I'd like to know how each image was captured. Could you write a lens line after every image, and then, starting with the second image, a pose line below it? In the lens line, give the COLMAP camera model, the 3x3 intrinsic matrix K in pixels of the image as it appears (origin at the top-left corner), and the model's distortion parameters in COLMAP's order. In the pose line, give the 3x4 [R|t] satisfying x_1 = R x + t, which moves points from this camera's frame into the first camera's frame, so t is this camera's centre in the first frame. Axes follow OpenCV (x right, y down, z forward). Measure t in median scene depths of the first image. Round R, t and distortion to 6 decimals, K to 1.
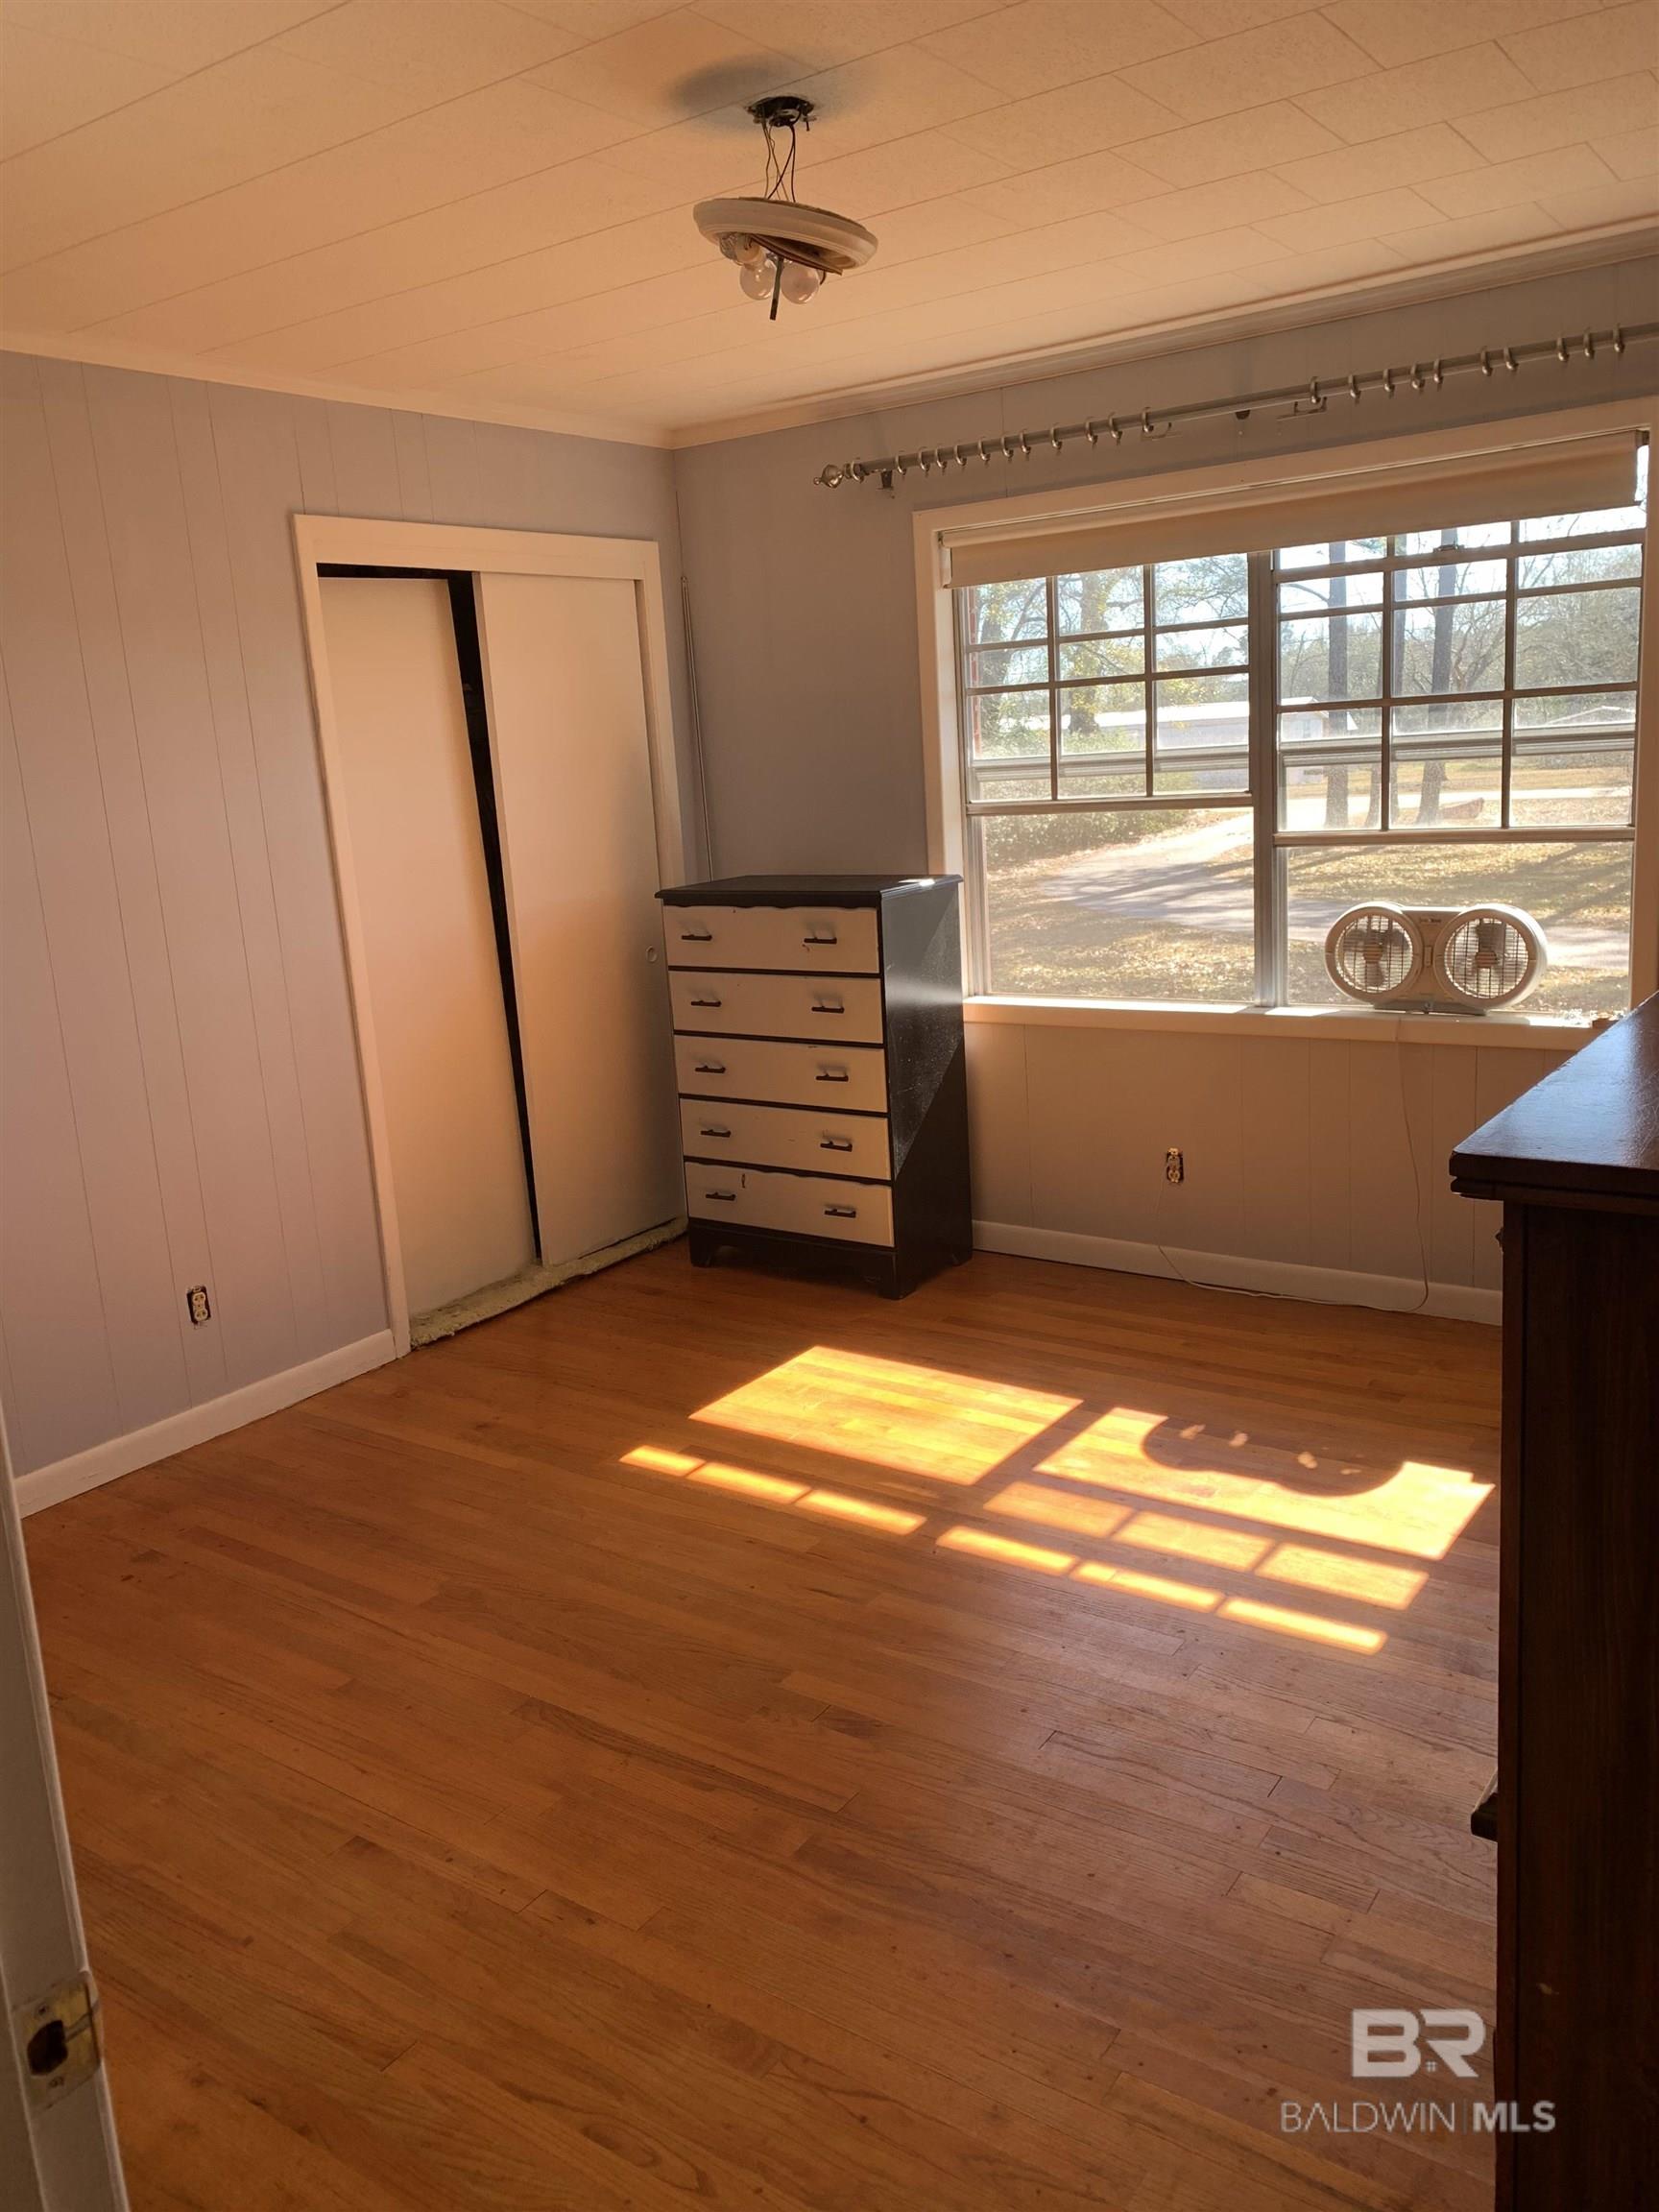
lens RADIAL K [[1683.0, 0, 816.8], [0, 1683.0, 1103.4], [0, 0, 1]] dist [0.046176, -0.040219]
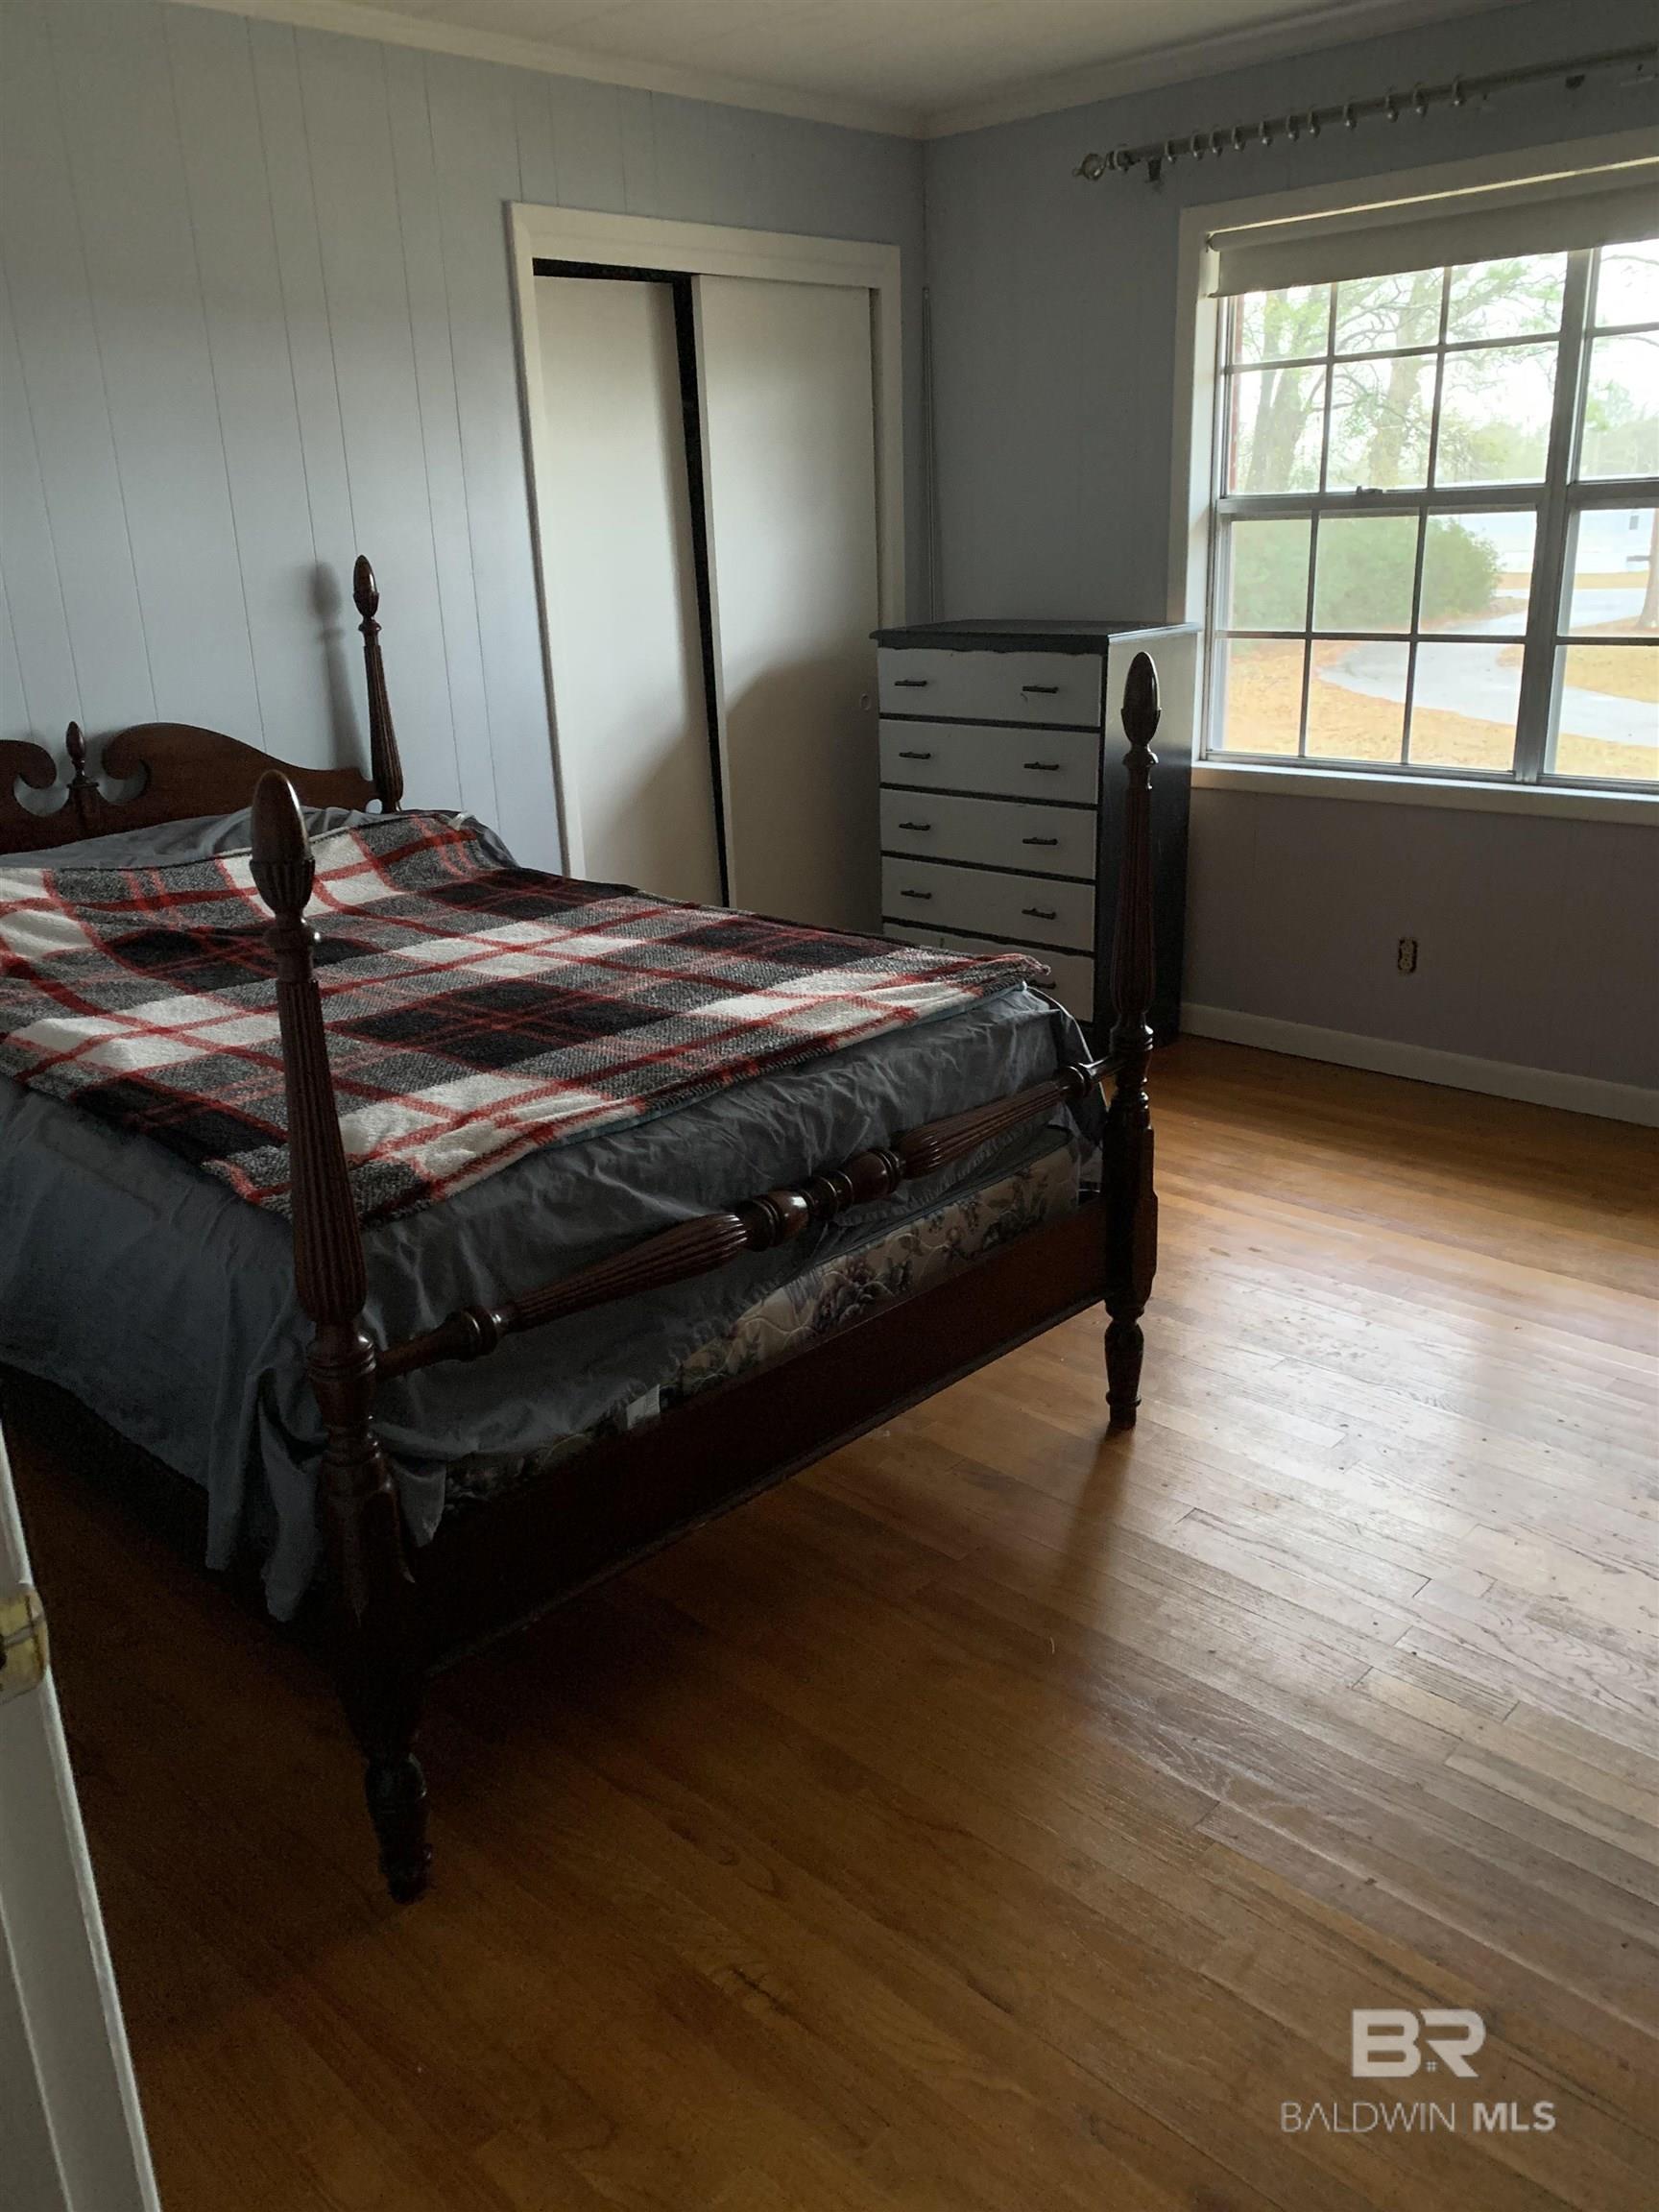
lens RADIAL K [[1683.0, 0, 819.6], [0, 1683.0, 1097.4], [0, 0, 1]] dist [0.046176, -0.040219]
pose [[0.988032, 0.073754, -0.135471, 0.034420], [-0.056713, 0.990458, 0.125607, 0.023043], [0.143442, -0.116421, 0.982787, 0.038171]]
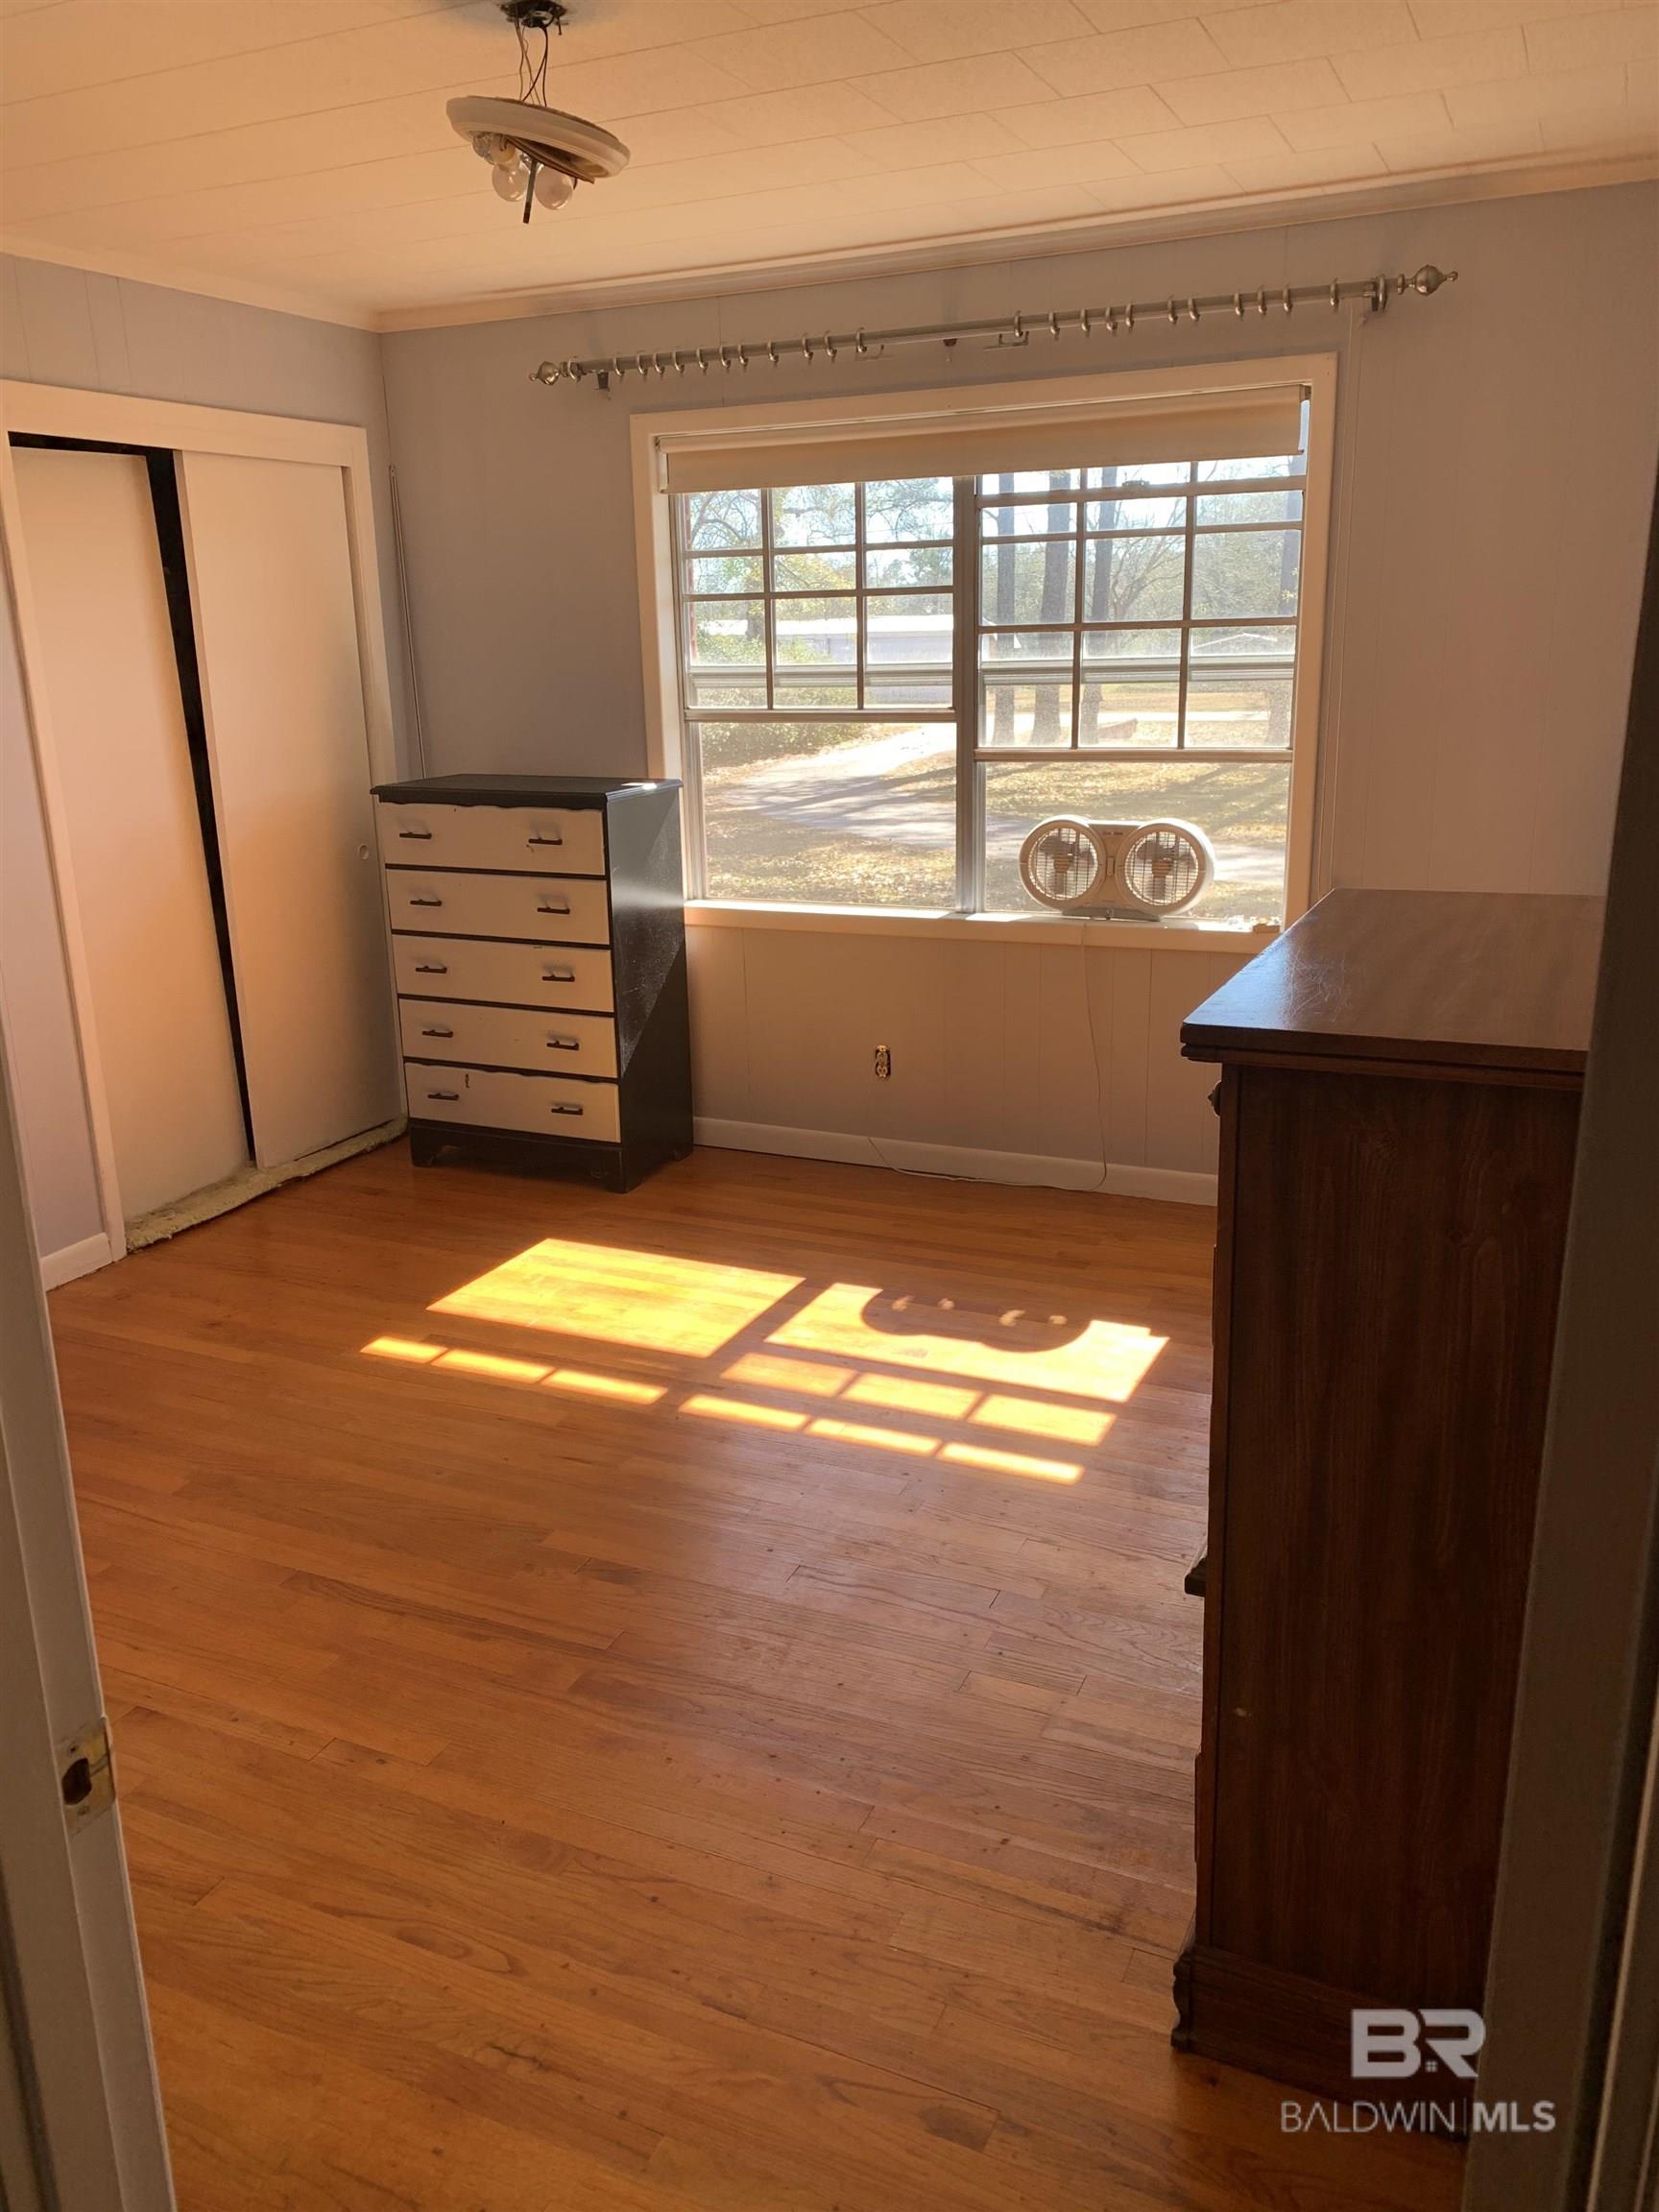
lens RADIAL K [[1683.0, 0, 795.3], [0, 1683.0, 1110.9], [0, 0, 1]] dist [0.046176, -0.040219]
pose [[0.983888, -0.012386, 0.178356, -0.044110], [0.002058, 0.998316, 0.057976, 0.009104], [-0.178774, -0.056675, 0.982256, -0.048781]]
